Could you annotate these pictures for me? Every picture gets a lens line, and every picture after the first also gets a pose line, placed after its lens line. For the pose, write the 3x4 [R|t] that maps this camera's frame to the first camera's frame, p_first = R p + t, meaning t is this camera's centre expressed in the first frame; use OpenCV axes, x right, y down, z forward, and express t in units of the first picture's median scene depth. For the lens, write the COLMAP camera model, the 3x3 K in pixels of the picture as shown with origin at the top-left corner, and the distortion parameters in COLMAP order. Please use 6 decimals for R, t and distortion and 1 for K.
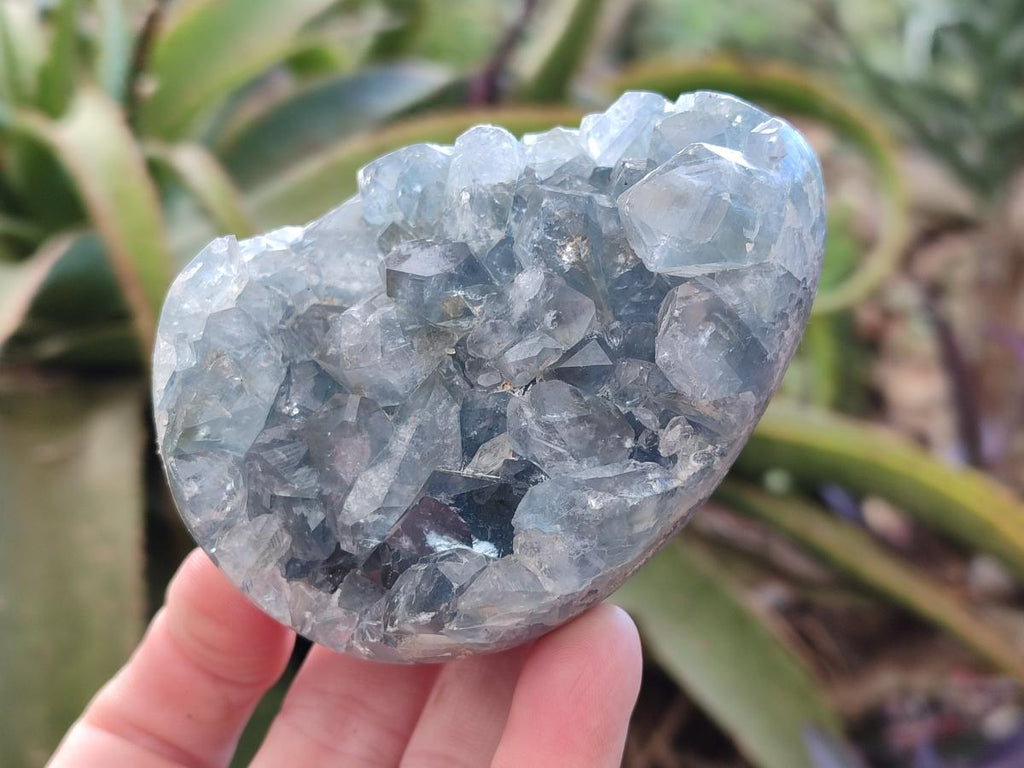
lens RADIAL K [[1529.1, 0, 512.0], [0, 1529.1, 384.0], [0, 0, 1]] dist [0.251987, -1.730689]
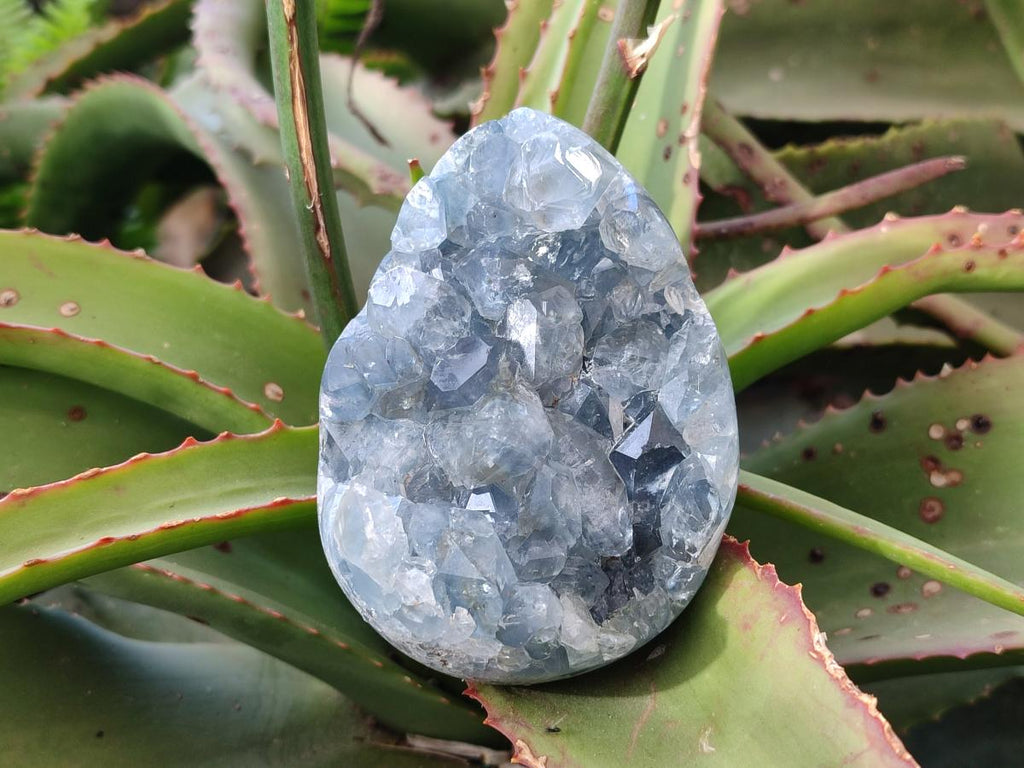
lens RADIAL K [[1529.1, 0, 512.0], [0, 1529.1, 384.0], [0, 0, 1]] dist [0.251987, -1.730689]
pose [[0.451939, -0.700750, 0.551996, -0.736483], [0.779685, 0.610949, 0.137232, -0.212300], [-0.433407, 0.368363, 0.822476, -0.011915]]
